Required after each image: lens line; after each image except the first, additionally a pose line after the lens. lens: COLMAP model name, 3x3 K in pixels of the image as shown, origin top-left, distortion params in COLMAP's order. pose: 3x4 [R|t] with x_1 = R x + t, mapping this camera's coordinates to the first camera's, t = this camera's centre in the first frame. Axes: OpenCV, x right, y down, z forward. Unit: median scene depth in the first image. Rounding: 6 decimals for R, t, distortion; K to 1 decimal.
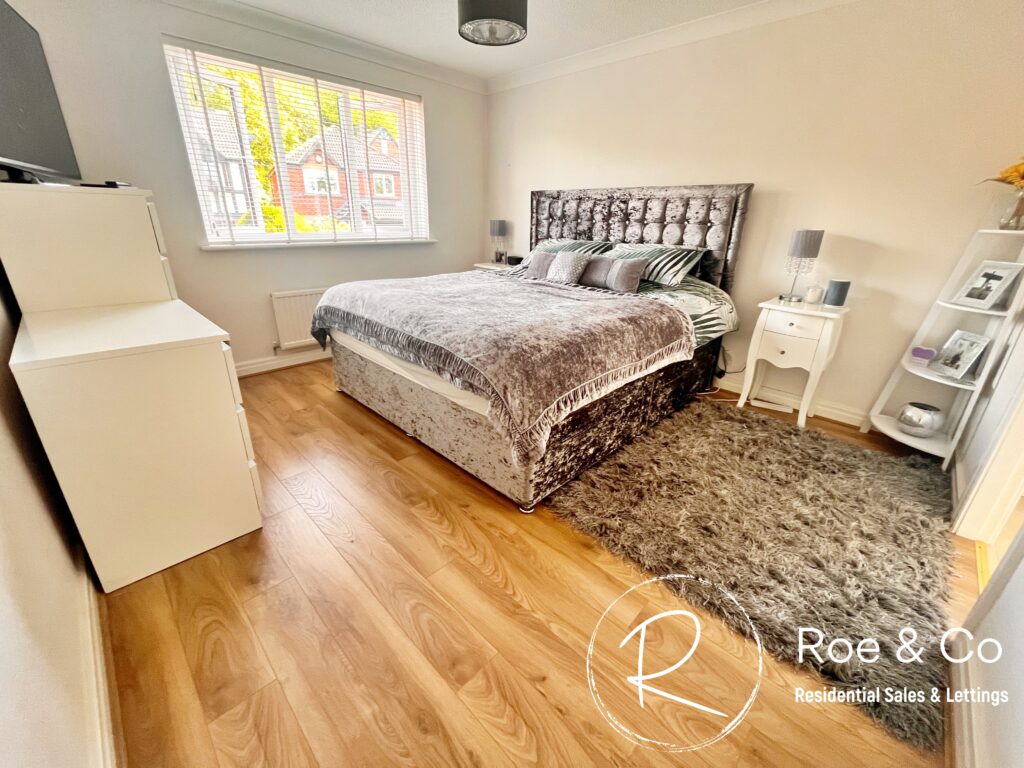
lens RADIAL K [[413.7, 0, 510.0], [0, 413.7, 378.3], [0, 0, 1]] dist [0.001733, -0.000980]
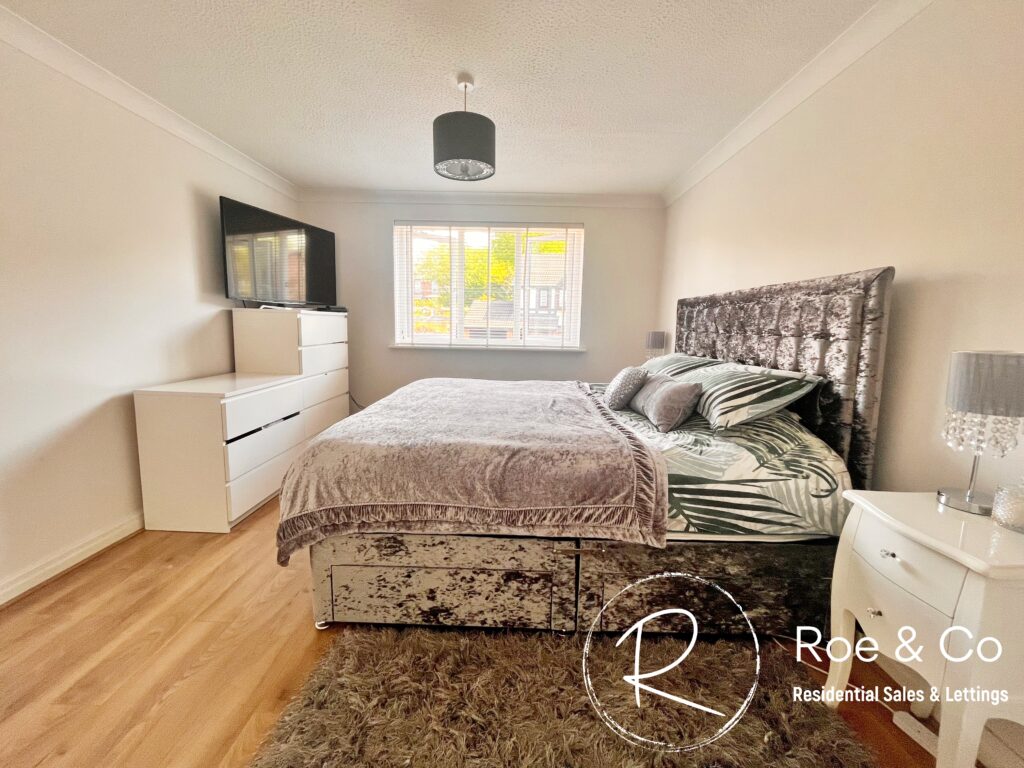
lens RADIAL K [[413.7, 0, 509.6], [0, 413.7, 381.6], [0, 0, 1]] dist [0.001733, -0.000980]
pose [[0.687085, 0.094448, -0.720412, 0.606657], [-0.270088, 0.953666, -0.132566, -0.119329], [0.674512, 0.285659, 0.680759, 0.329204]]
